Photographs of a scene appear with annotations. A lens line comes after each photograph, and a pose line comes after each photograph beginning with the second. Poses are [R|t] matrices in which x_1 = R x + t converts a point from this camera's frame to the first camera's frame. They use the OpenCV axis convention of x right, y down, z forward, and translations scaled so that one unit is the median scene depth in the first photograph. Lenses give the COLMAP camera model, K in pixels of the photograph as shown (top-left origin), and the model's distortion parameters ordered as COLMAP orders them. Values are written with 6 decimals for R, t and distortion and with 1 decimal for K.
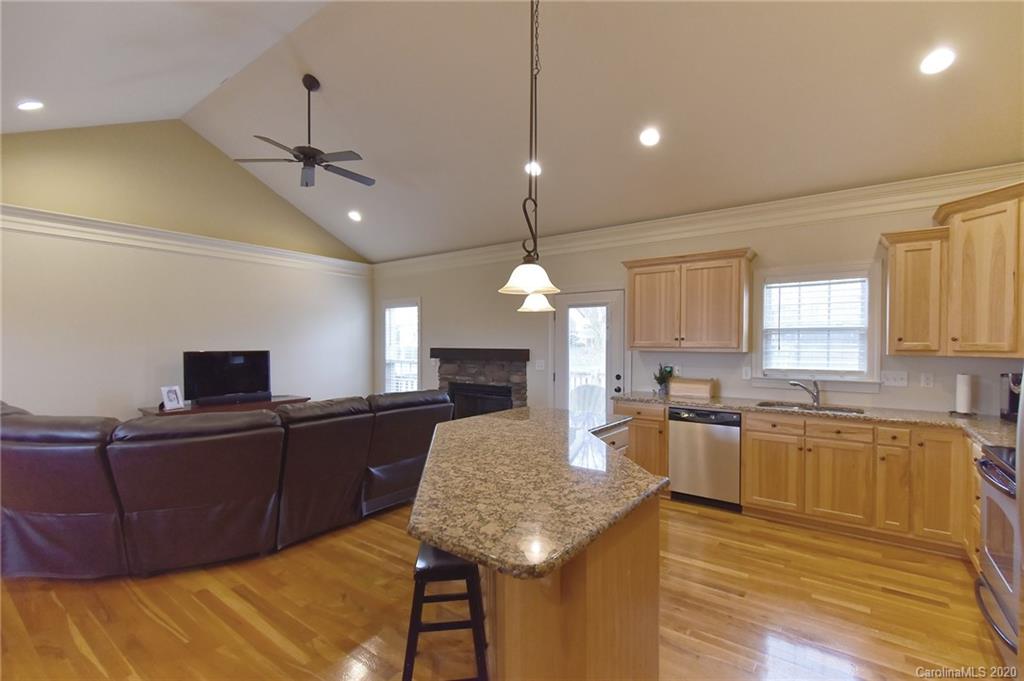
lens RADIAL K [[462.2, 0, 520.5], [0, 462.2, 344.6], [0, 0, 1]] dist [0.002381, -0.002059]
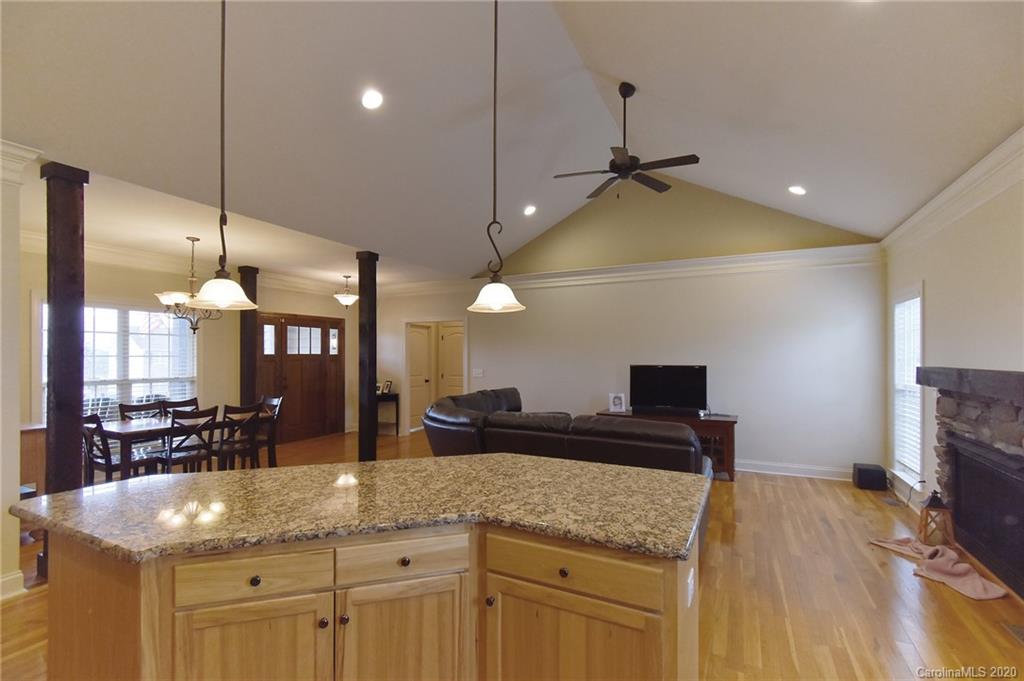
lens RADIAL K [[462.2, 0, 505.5], [0, 462.2, 356.5], [0, 0, 1]] dist [0.002381, -0.002059]
pose [[0.163500, -0.000158, -0.986543, 0.454992], [-0.006774, 0.999976, -0.001283, -0.003579], [0.986520, 0.006893, 0.163495, 0.592270]]
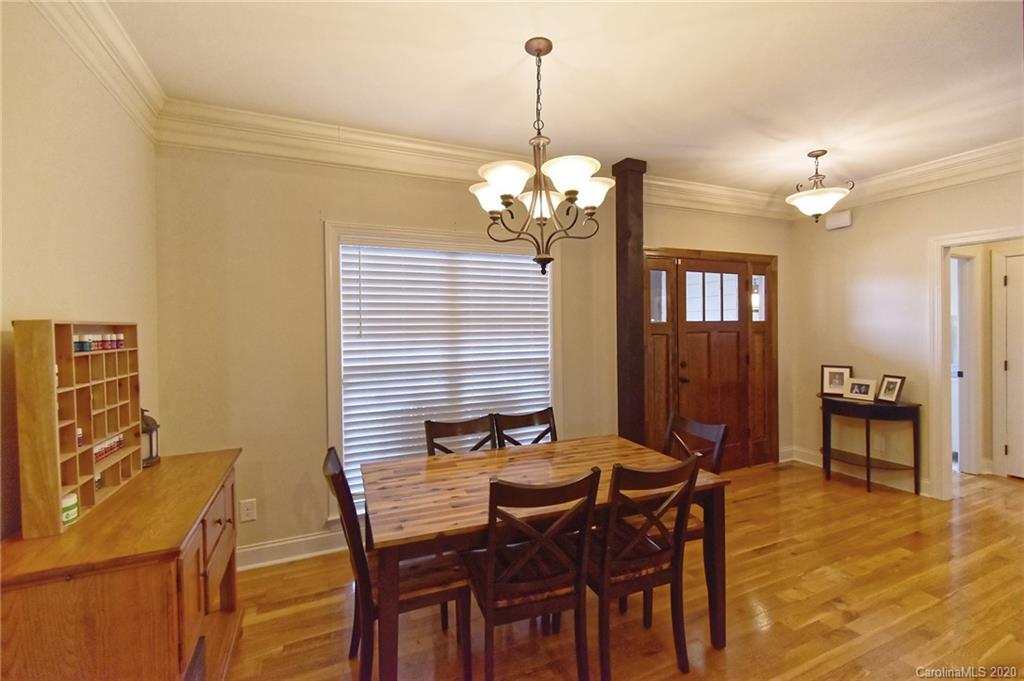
lens RADIAL K [[462.2, 0, 519.8], [0, 462.2, 330.6], [0, 0, 1]] dist [0.002381, -0.002059]
pose [[-0.478696, 0.009664, -0.877927, -0.357618], [0.005504, 0.999953, 0.008006, 0.000067], [0.877963, -0.001000, -0.478727, 0.231494]]
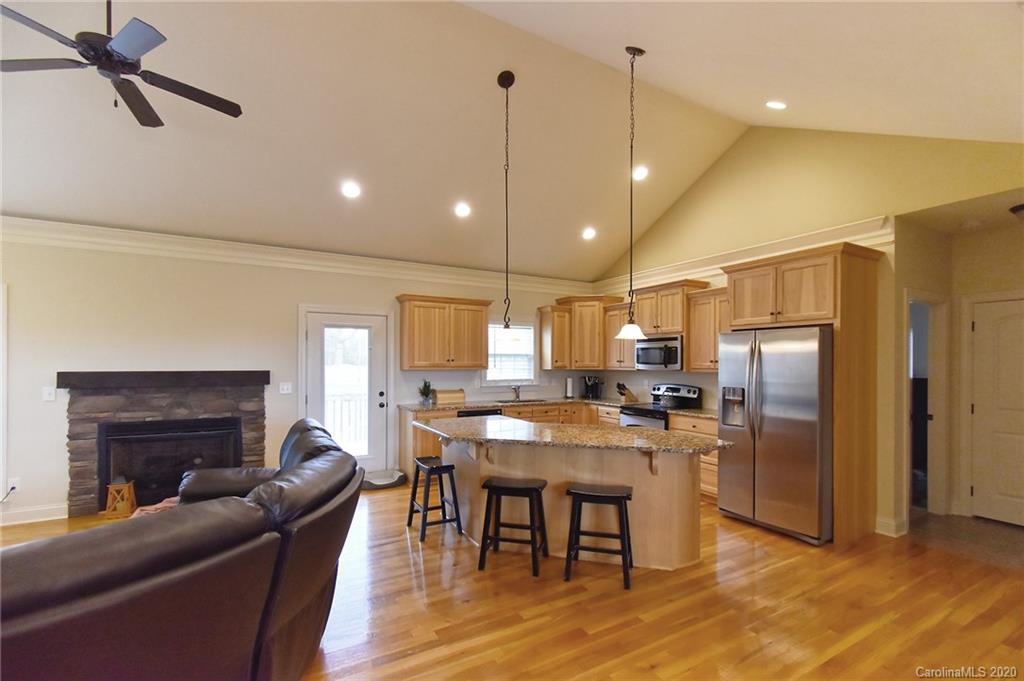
lens RADIAL K [[462.2, 0, 530.6], [0, 462.2, 364.4], [0, 0, 1]] dist [0.002381, -0.002059]
pose [[0.396997, -0.005146, 0.917805, -0.783314], [0.004074, 0.999984, 0.003844, -0.005044], [-0.917811, 0.002213, 0.397012, 0.256103]]
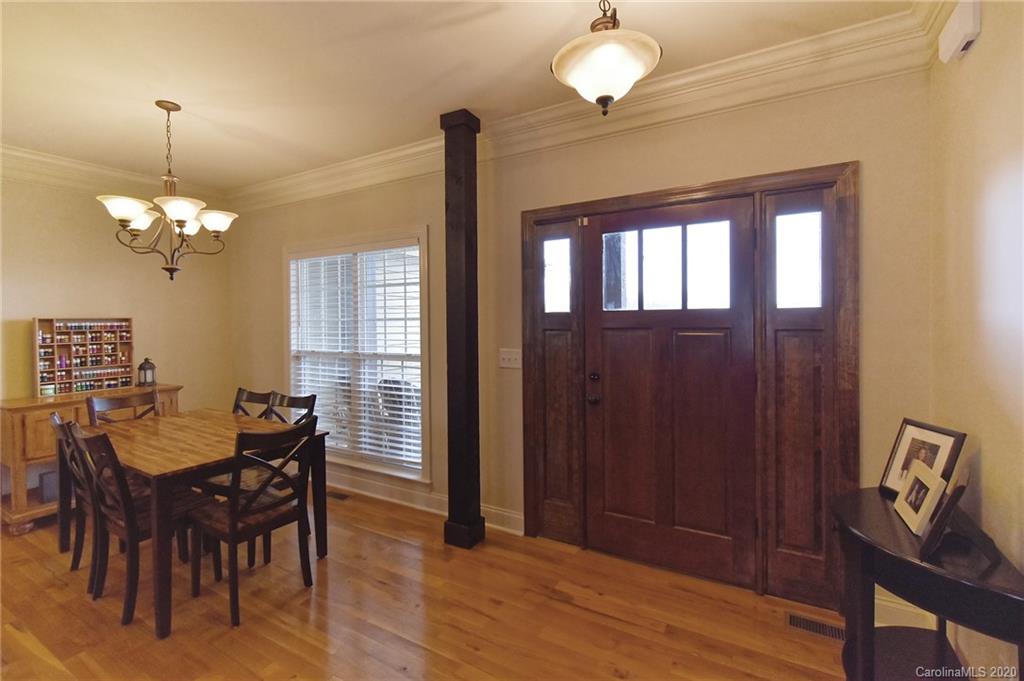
lens RADIAL K [[462.2, 0, 504.5], [0, 462.2, 326.0], [0, 0, 1]] dist [0.002381, -0.002059]
pose [[-0.995017, 0.007786, -0.099404, -1.166046], [0.005928, 0.999802, 0.018978, -0.001773], [0.099532, 0.018294, -0.994866, 0.680735]]
